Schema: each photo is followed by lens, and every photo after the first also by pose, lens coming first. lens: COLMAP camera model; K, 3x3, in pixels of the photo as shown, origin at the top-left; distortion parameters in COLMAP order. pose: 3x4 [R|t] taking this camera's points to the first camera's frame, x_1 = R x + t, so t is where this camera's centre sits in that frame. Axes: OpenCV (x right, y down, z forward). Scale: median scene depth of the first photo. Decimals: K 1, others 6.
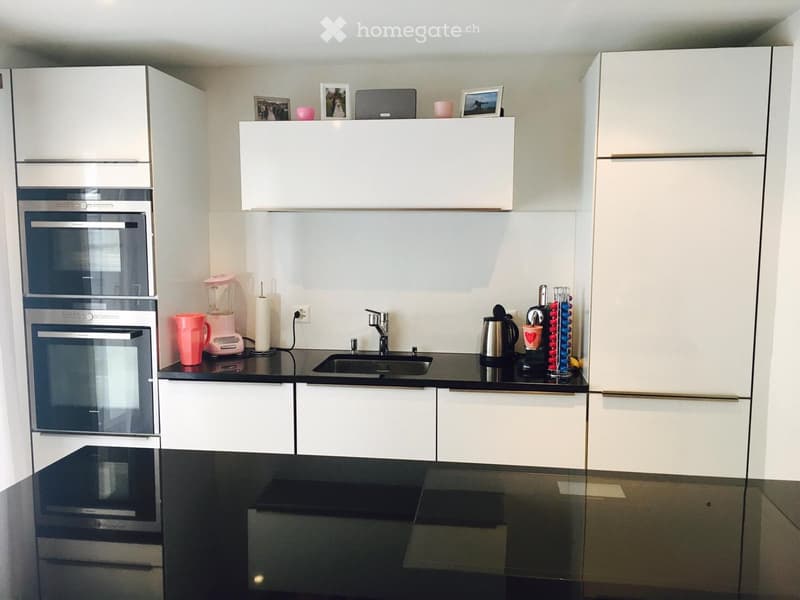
lens RADIAL K [[674.8, 0, 400.0], [0, 674.8, 300.0], [0, 0, 1]] dist [0.086131, -0.110710]
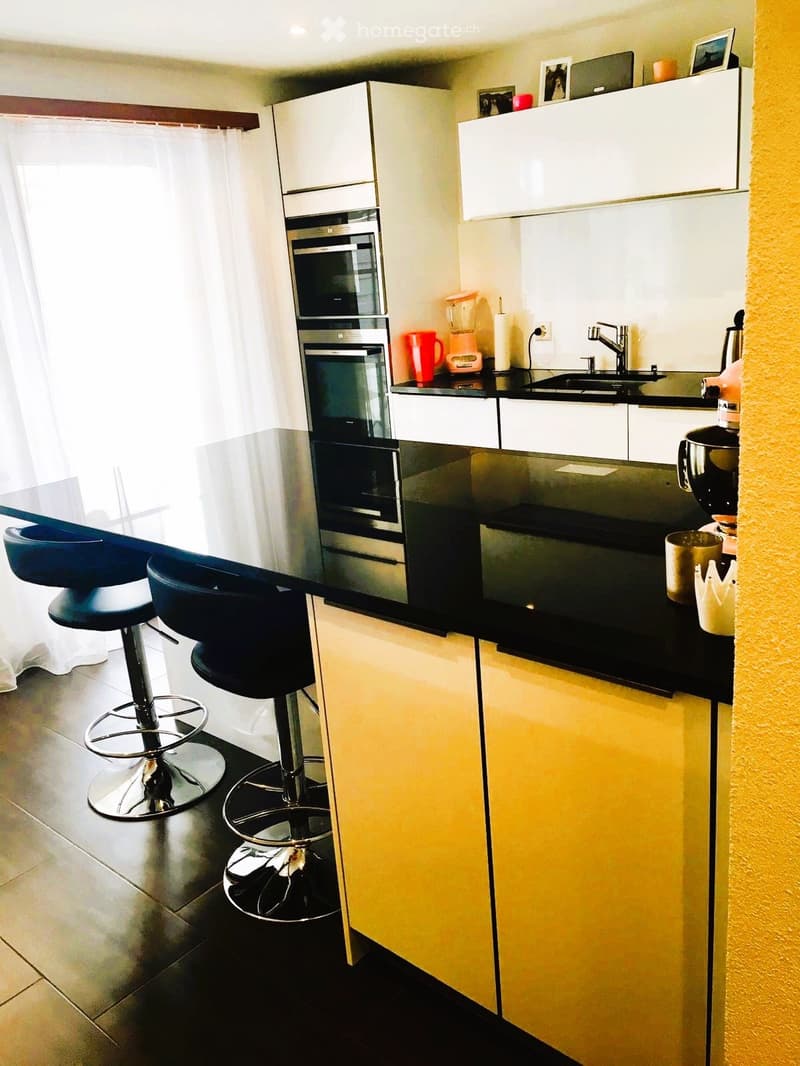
lens RADIAL K [[899.2, 0, 400.0], [0, 899.2, 533.0], [0, 0, 1]] dist [0.086131, -0.110710]
pose [[0.832550, 0.096800, -0.545427, 0.446095], [0.020613, 0.978518, 0.205128, 0.038133], [0.553567, -0.182022, 0.812670, -0.193927]]
